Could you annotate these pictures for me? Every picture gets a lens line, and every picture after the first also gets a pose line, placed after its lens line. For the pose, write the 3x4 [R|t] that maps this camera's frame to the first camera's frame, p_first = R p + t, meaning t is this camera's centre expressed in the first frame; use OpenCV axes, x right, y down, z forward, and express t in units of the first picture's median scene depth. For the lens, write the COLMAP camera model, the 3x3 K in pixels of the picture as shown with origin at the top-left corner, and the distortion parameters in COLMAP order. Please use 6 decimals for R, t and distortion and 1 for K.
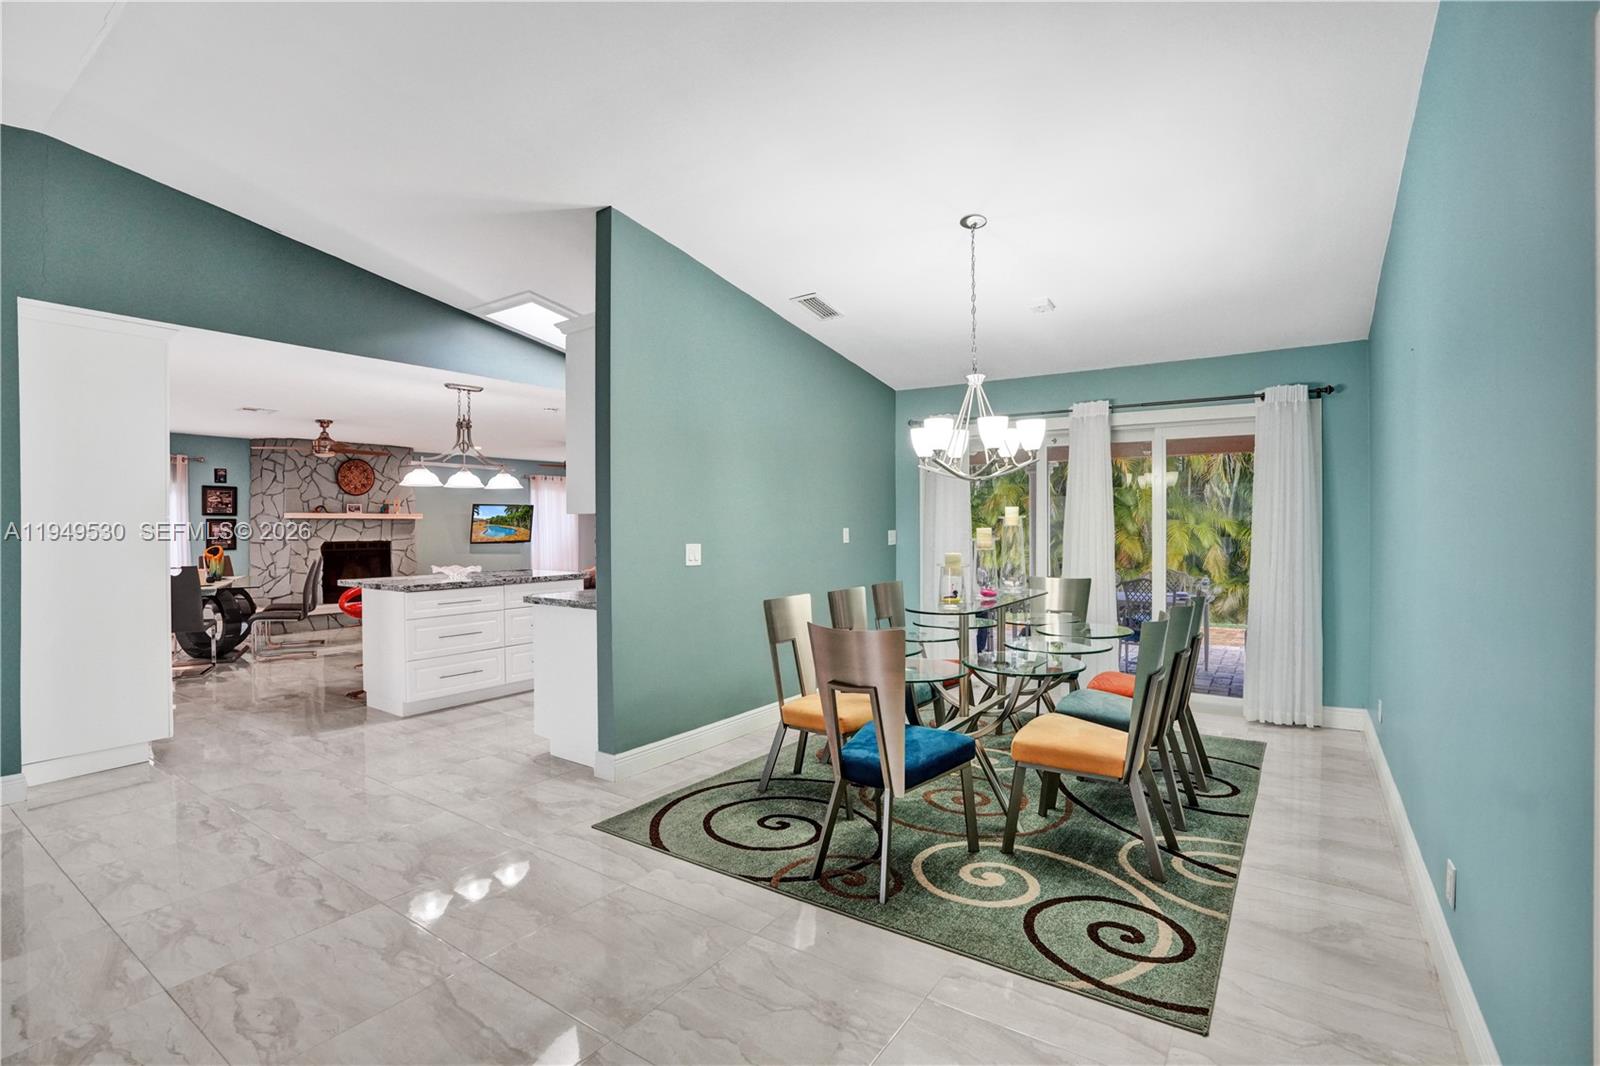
lens RADIAL K [[753.0, 0, 821.1], [0, 753.0, 527.7], [0, 0, 1]] dist [-0.050921, 0.021119]
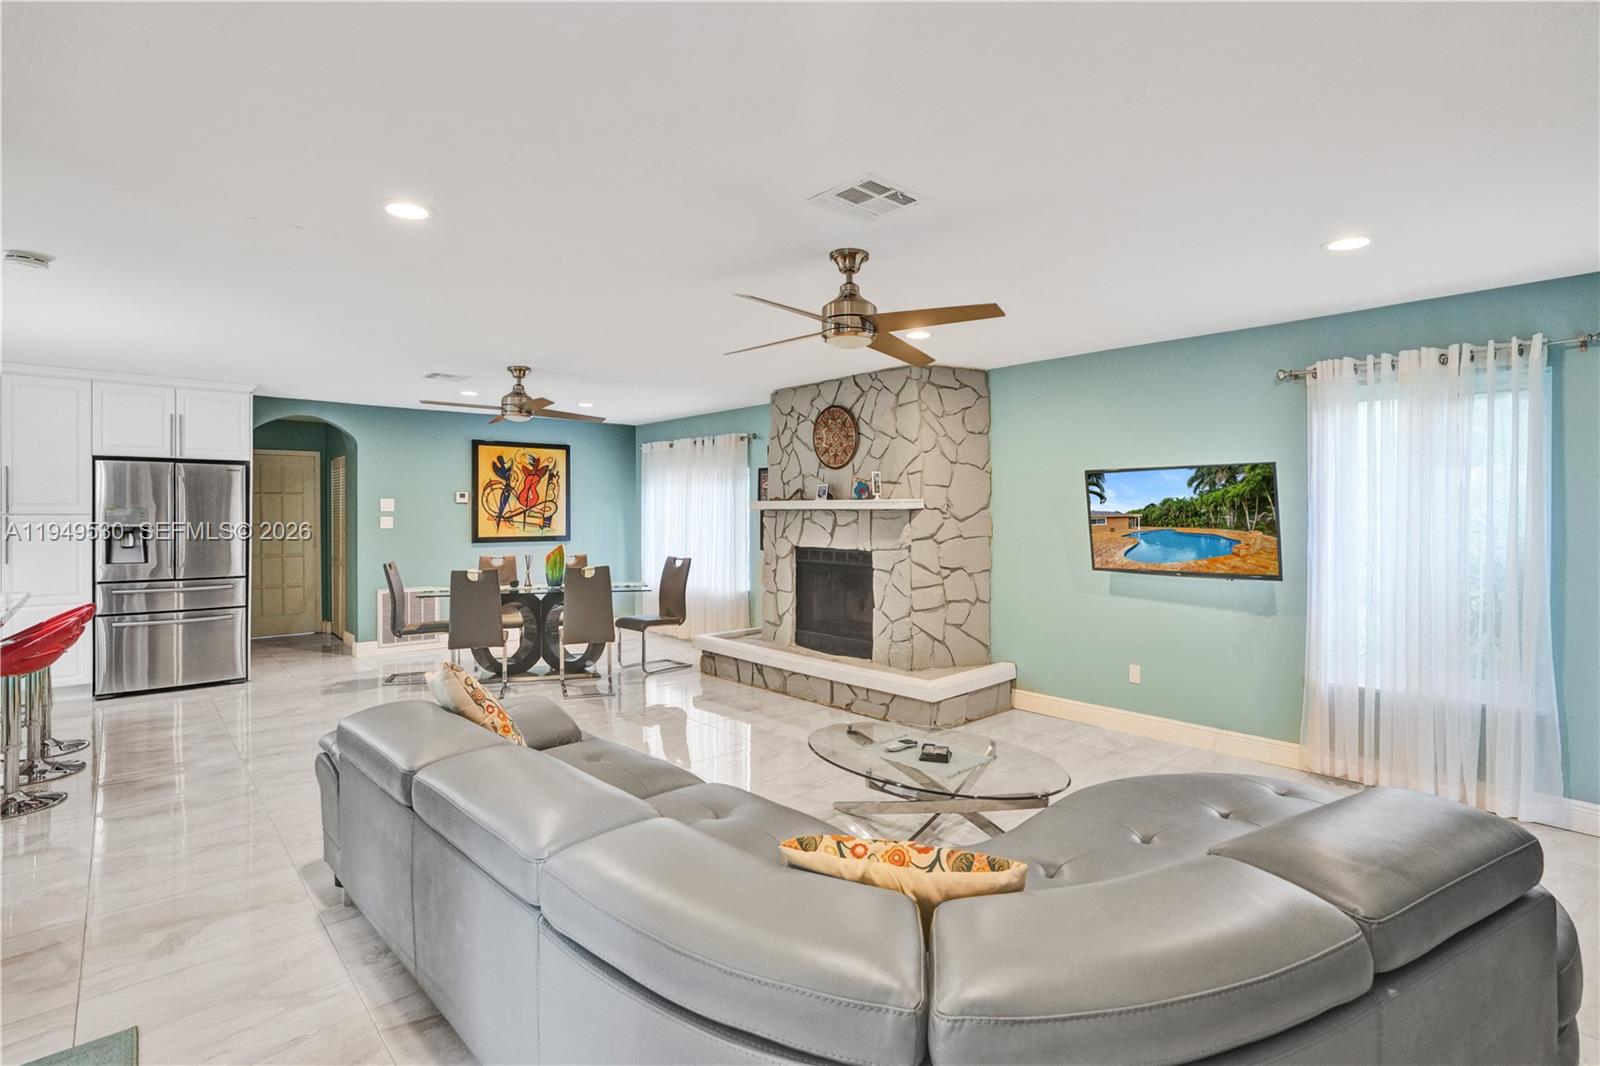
lens RADIAL K [[778.8, 0, 791.8], [0, 778.8, 508.4], [0, 0, 1]] dist [-0.044070, -0.000329]
pose [[-0.256076, -0.002483, -0.966654, -0.037208], [-0.004473, 0.999989, -0.001384, -0.012601], [0.966646, 0.003969, -0.256084, 1.203735]]
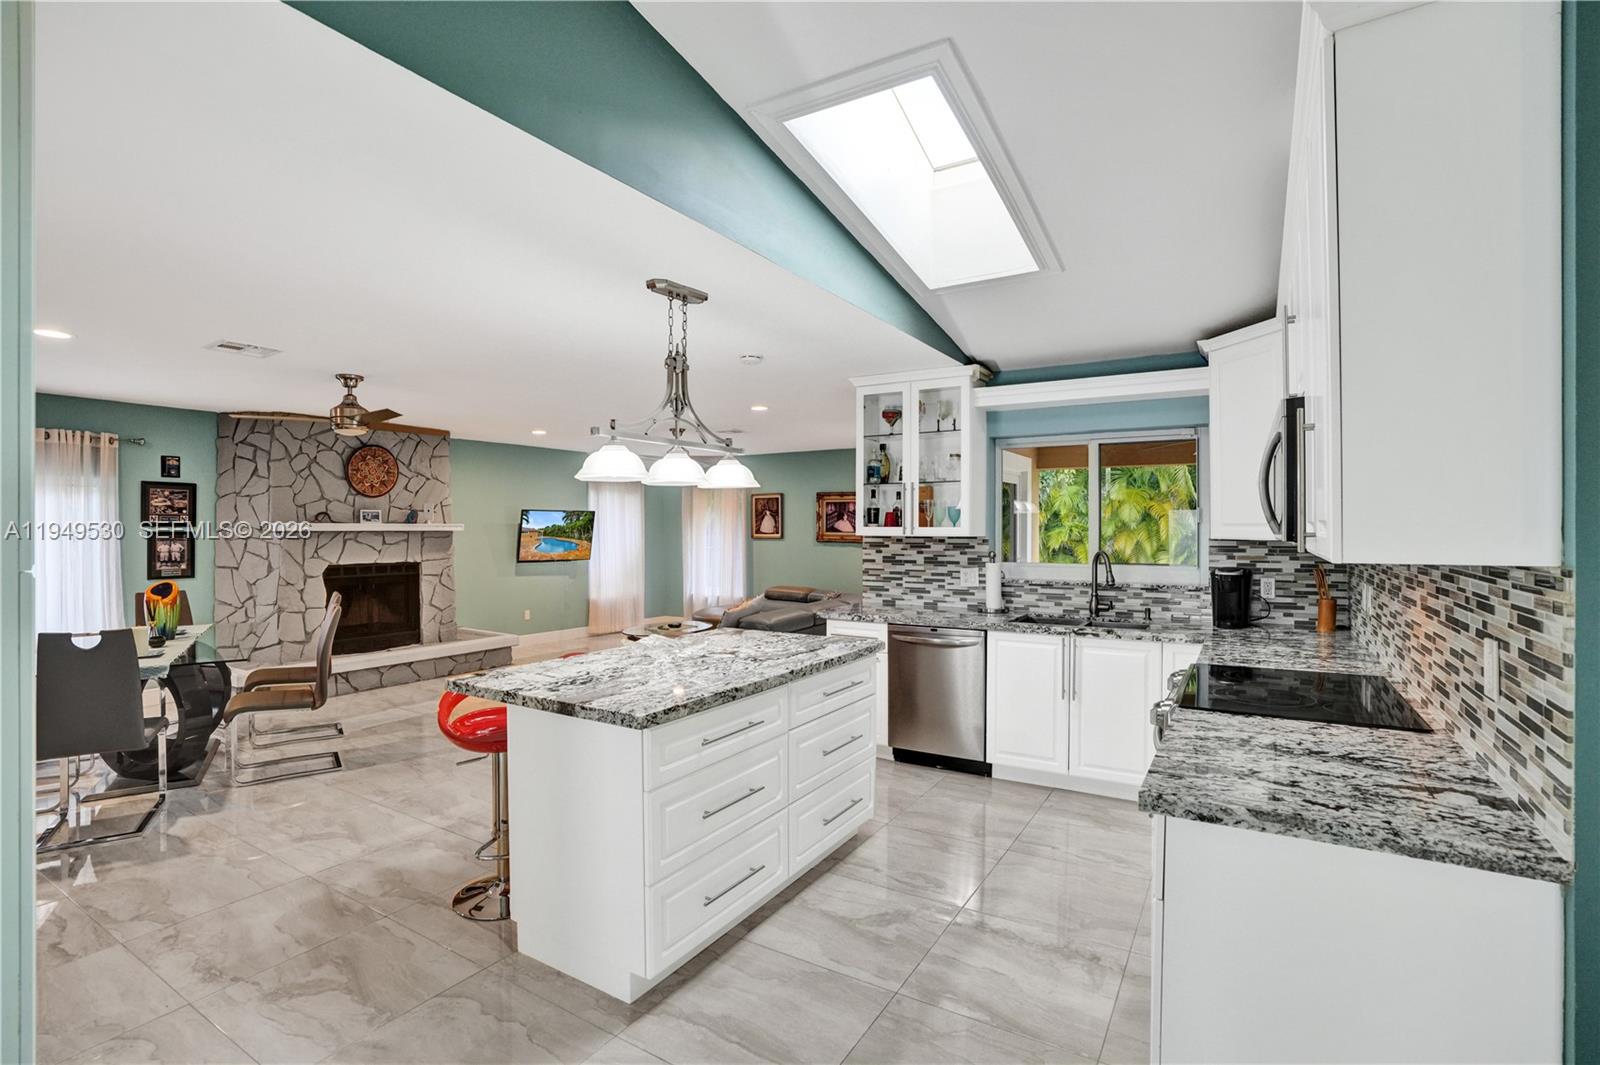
lens RADIAL K [[753.0, 0, 821.1], [0, 753.0, 527.2], [0, 0, 1]] dist [-0.050921, 0.021119]
pose [[0.998761, 0.003014, 0.049674, -0.260680], [-0.002761, 0.999983, -0.005166, -0.014059], [-0.049688, 0.005023, 0.998752, 0.306446]]
